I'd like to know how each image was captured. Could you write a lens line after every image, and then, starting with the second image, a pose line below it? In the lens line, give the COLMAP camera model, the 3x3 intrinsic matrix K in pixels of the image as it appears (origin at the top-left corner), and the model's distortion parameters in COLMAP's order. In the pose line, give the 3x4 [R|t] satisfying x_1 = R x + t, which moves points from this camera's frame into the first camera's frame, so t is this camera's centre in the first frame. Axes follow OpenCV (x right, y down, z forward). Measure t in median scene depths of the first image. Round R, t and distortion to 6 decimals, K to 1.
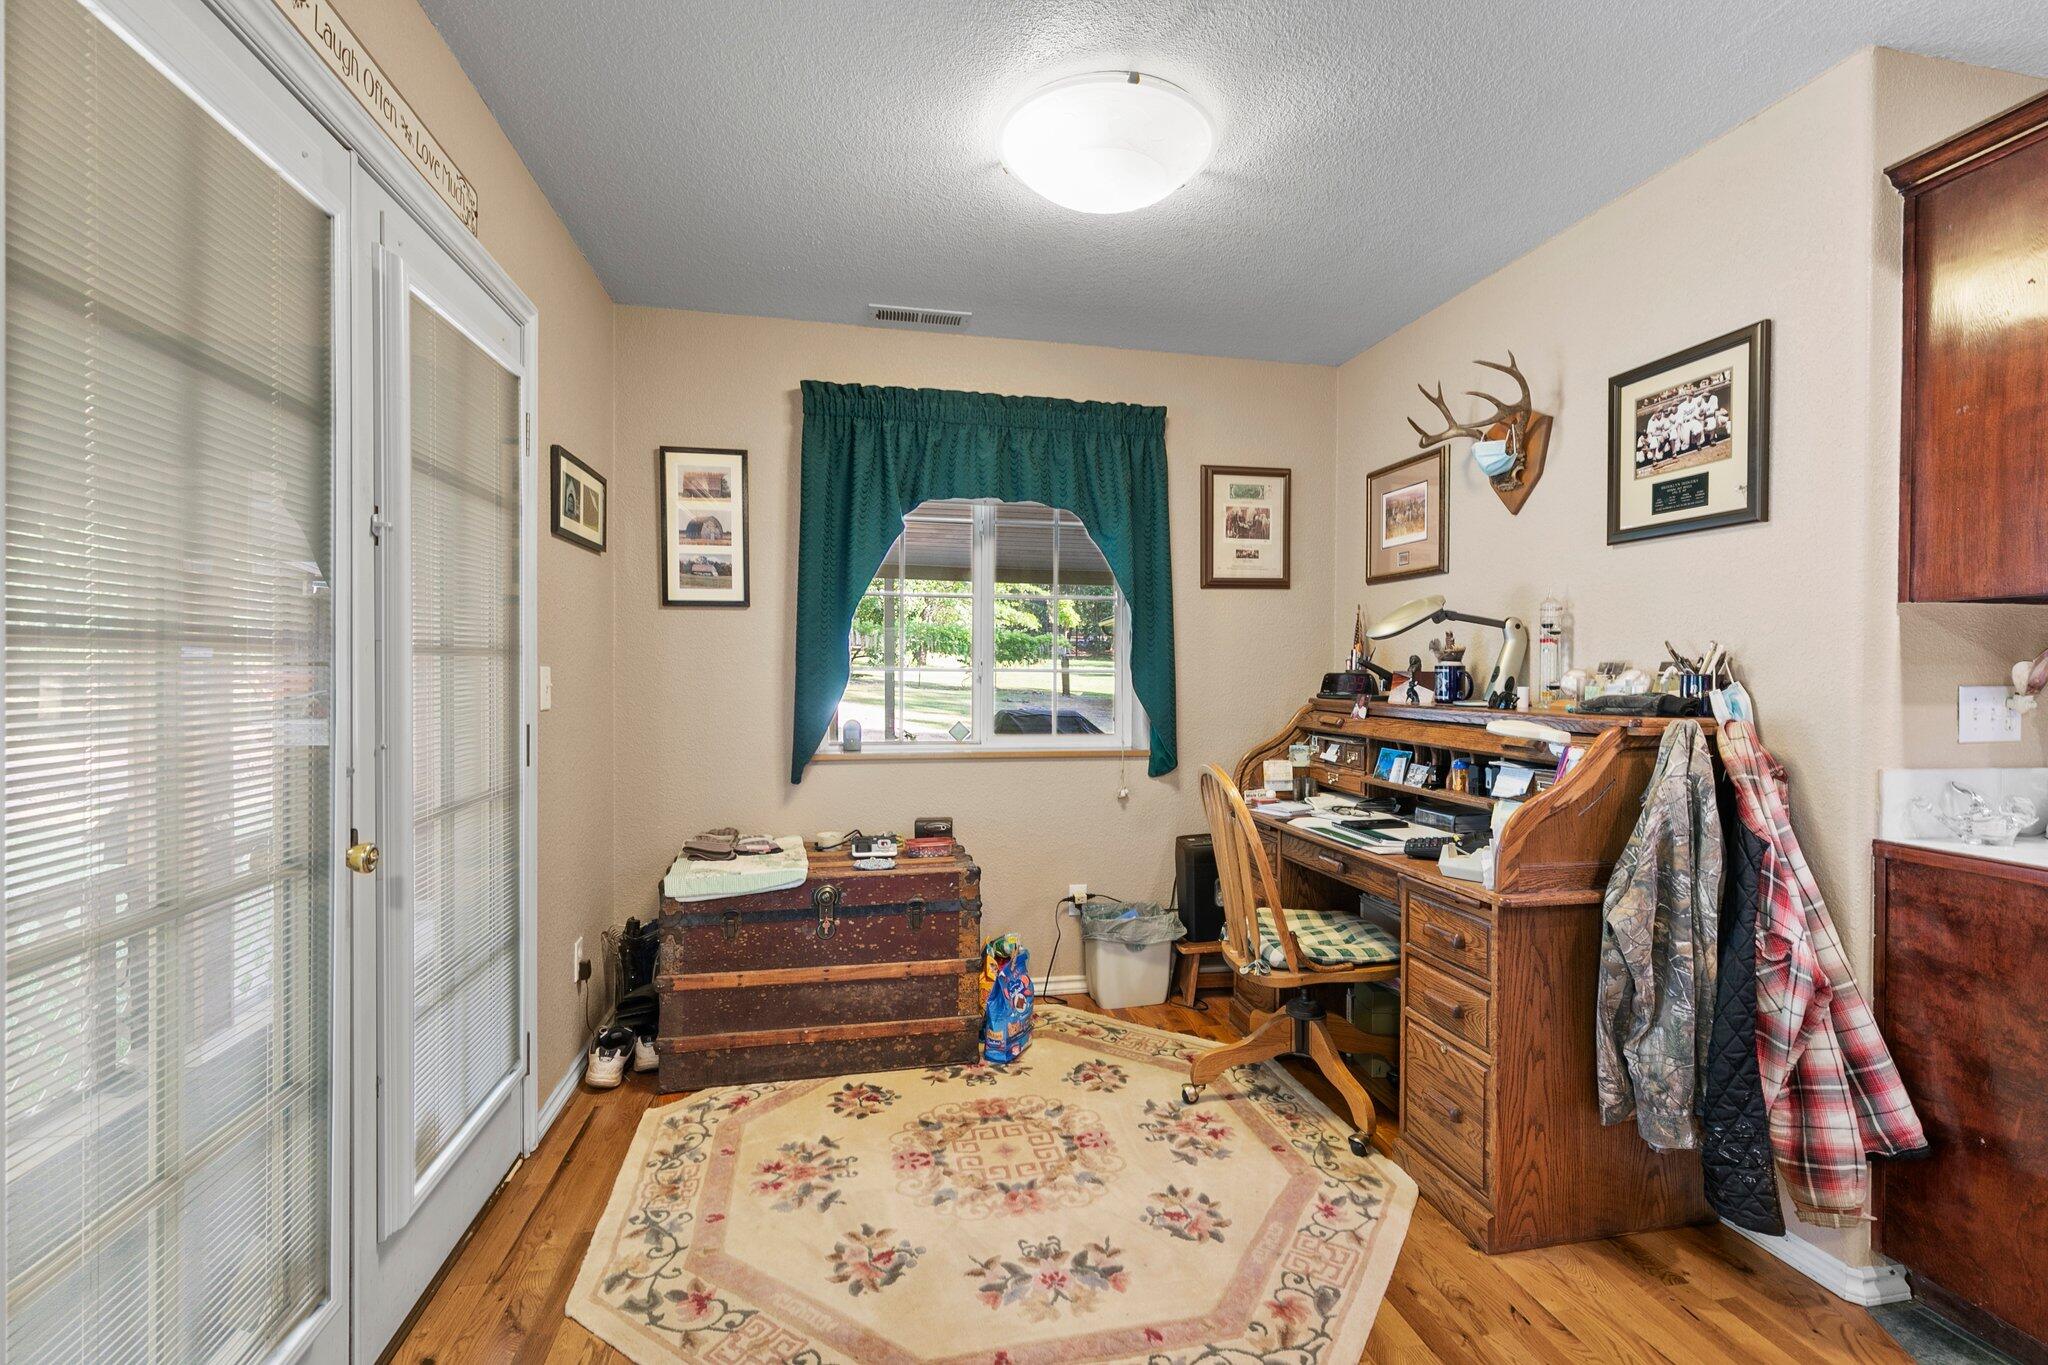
lens RADIAL K [[910.4, 0, 1034.2], [0, 910.4, 681.7], [0, 0, 1]] dist [0.002484, 0.000118]
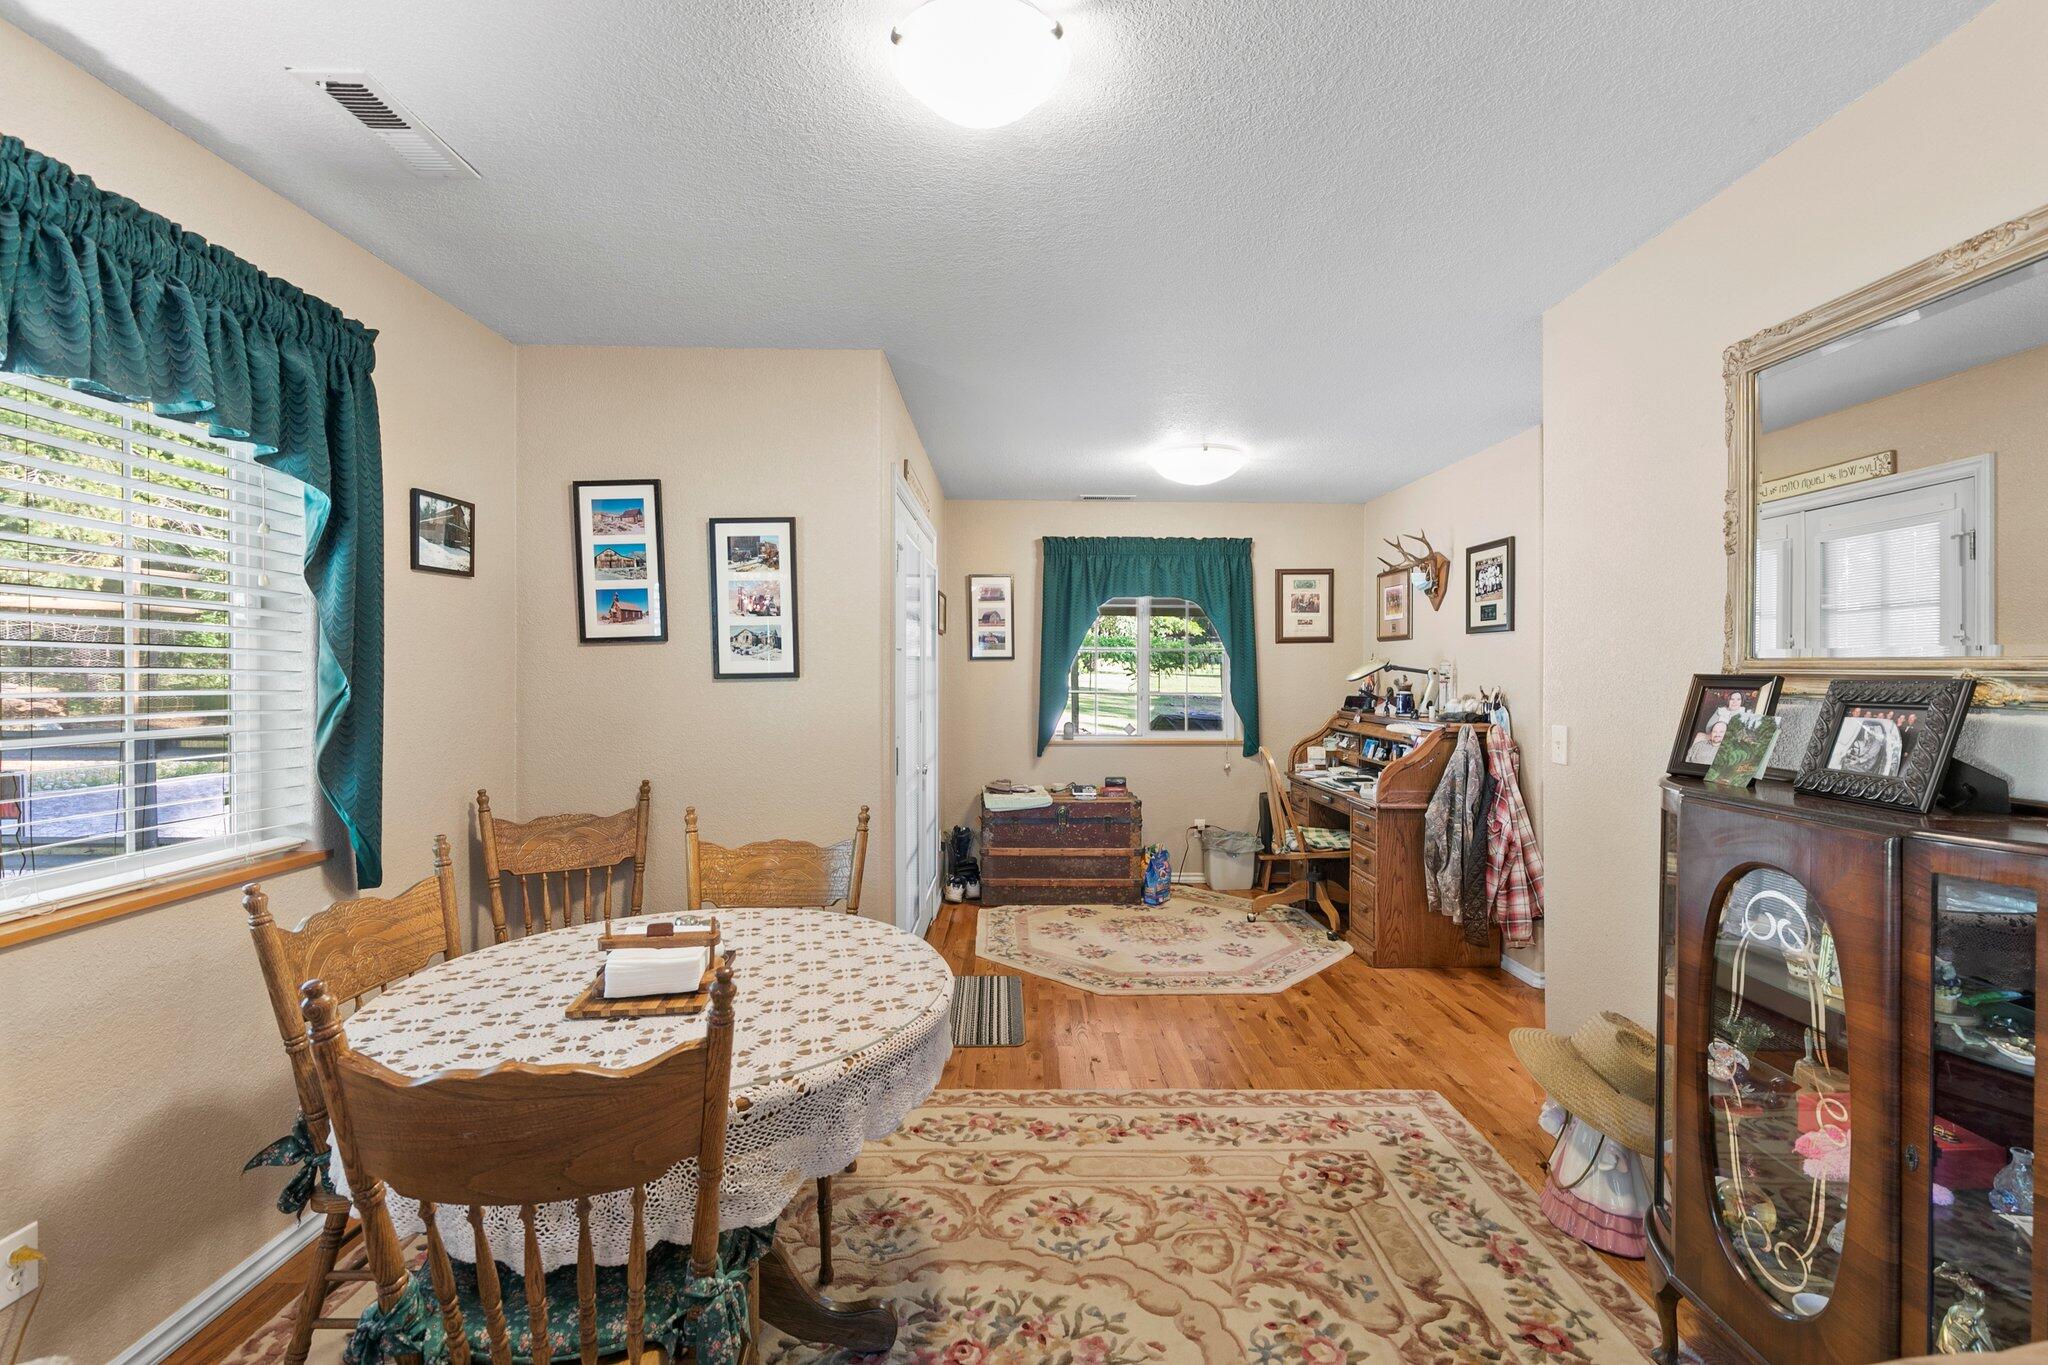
lens RADIAL K [[910.4, 0, 1034.2], [0, 910.4, 681.7], [0, 0, 1]] dist [0.002484, 0.000118]
pose [[0.983461, -0.002071, -0.181108, 0.063275], [0.001871, 0.999997, -0.001278, -0.039393], [0.181110, 0.000918, 0.983462, -0.879291]]
